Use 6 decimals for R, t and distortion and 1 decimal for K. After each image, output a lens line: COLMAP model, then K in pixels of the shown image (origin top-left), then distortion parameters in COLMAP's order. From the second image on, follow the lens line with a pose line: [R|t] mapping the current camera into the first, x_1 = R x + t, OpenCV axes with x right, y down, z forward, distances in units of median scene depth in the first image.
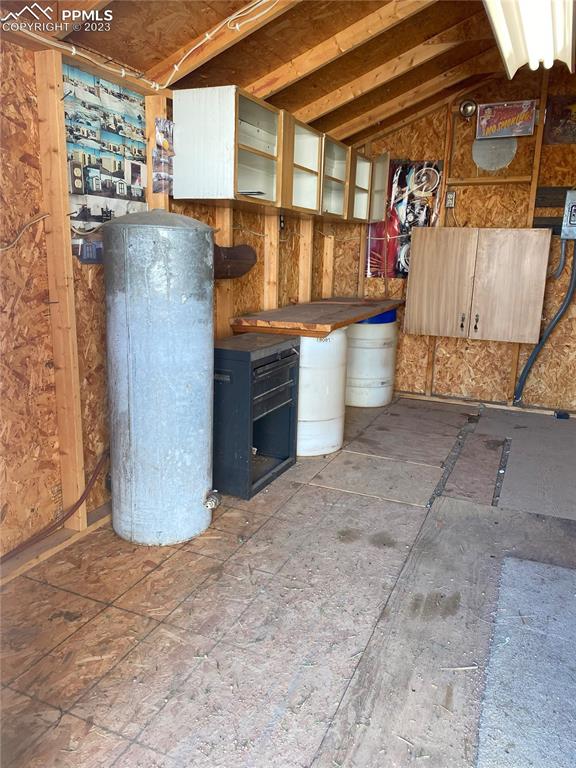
lens RADIAL K [[576.4, 0, 288.0], [0, 576.4, 384.0], [0, 0, 1]] dist [0.049585, -0.063135]
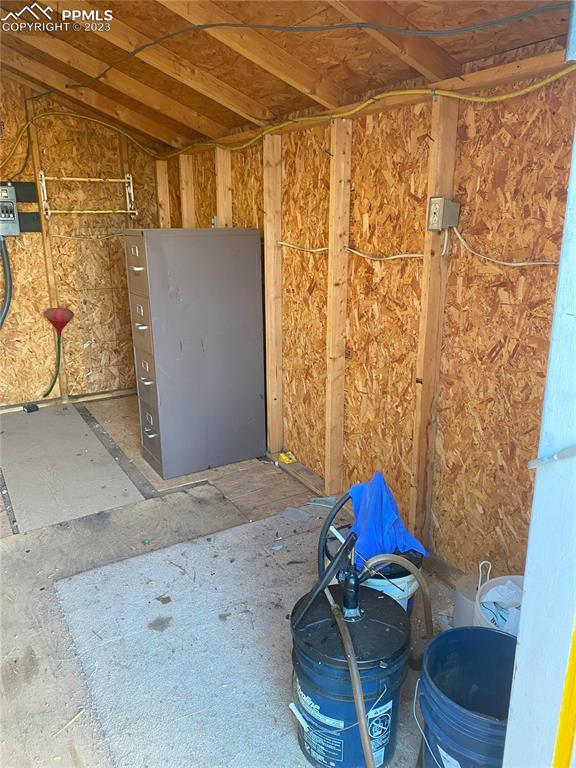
lens RADIAL K [[576.4, 0, 288.0], [0, 576.4, 384.0], [0, 0, 1]] dist [0.049585, -0.063135]
pose [[0.578797, -0.253552, 0.775052, -0.064331], [0.198984, 0.965618, 0.167295, -0.092589], [-0.790822, 0.057393, 0.609349, 0.027387]]
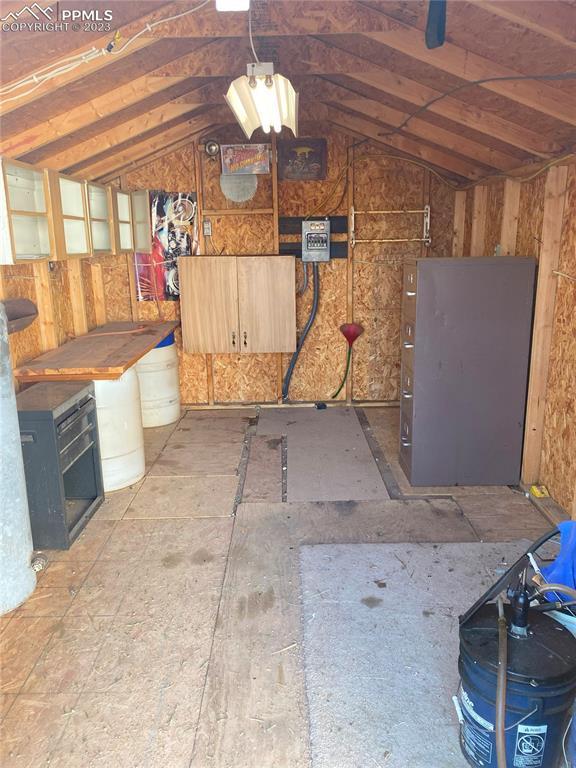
lens RADIAL K [[576.4, 0, 288.0], [0, 576.4, 384.0], [0, 0, 1]] dist [0.049585, -0.063135]
pose [[0.912922, -0.136339, 0.384689, -0.059552], [0.126367, 0.990661, 0.051218, -0.083527], [-0.388079, 0.001854, 0.921624, -0.099785]]
